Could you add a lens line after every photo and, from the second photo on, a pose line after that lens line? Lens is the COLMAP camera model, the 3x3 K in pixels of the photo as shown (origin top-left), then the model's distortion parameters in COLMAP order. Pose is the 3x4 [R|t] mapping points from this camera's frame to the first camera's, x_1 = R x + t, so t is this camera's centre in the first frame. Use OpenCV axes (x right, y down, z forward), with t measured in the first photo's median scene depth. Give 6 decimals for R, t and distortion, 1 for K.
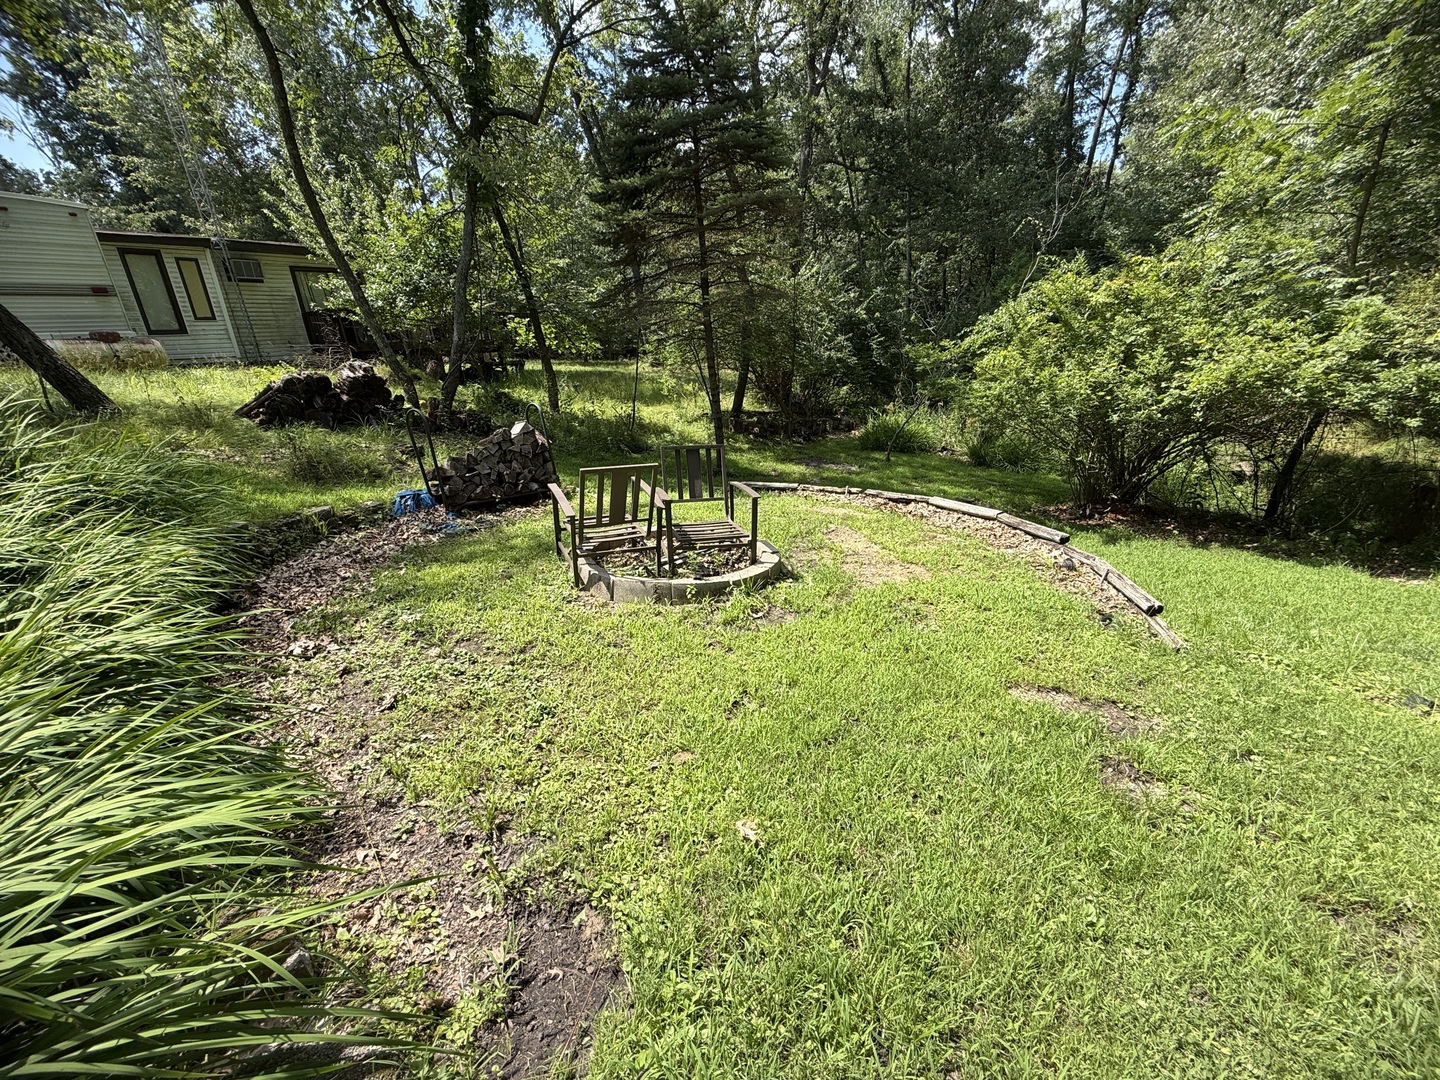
lens RADIAL K [[577.4, 0, 718.3], [0, 577.4, 539.9], [0, 0, 1]] dist [0.002238, -0.000354]
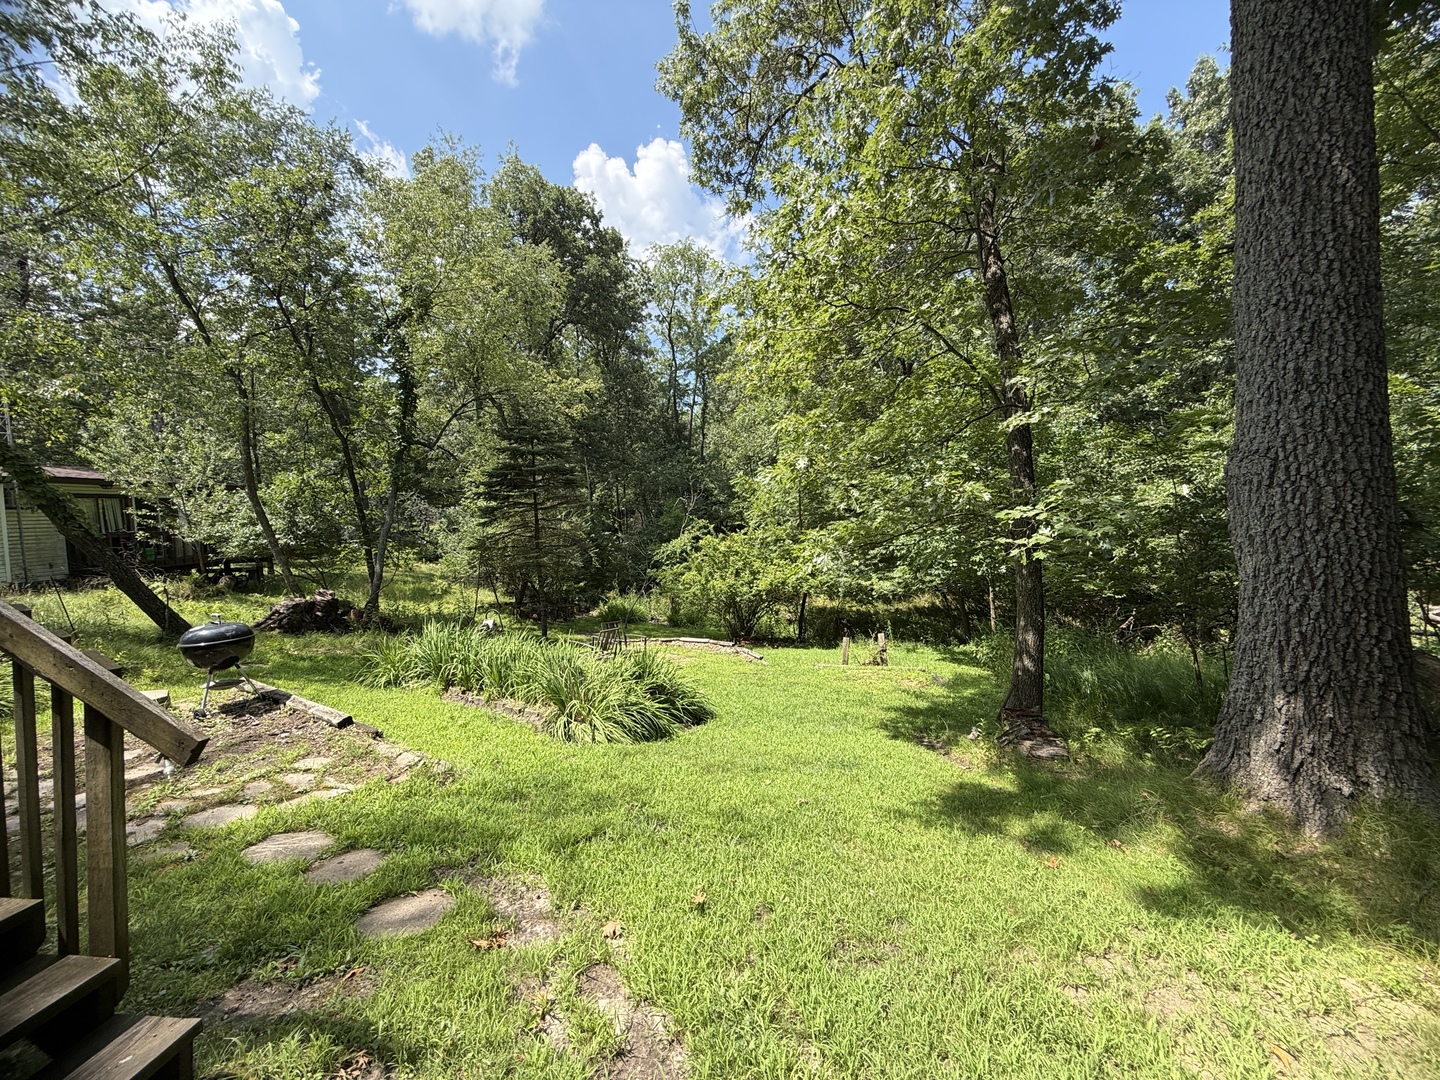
lens RADIAL K [[577.4, 0, 719.6], [0, 577.4, 543.2], [0, 0, 1]] dist [0.002238, -0.000354]
pose [[0.833633, -0.004486, 0.552301, -0.674741], [0.167368, 0.955002, -0.244865, 0.136350], [-0.526350, 0.296565, 0.796872, -0.907232]]
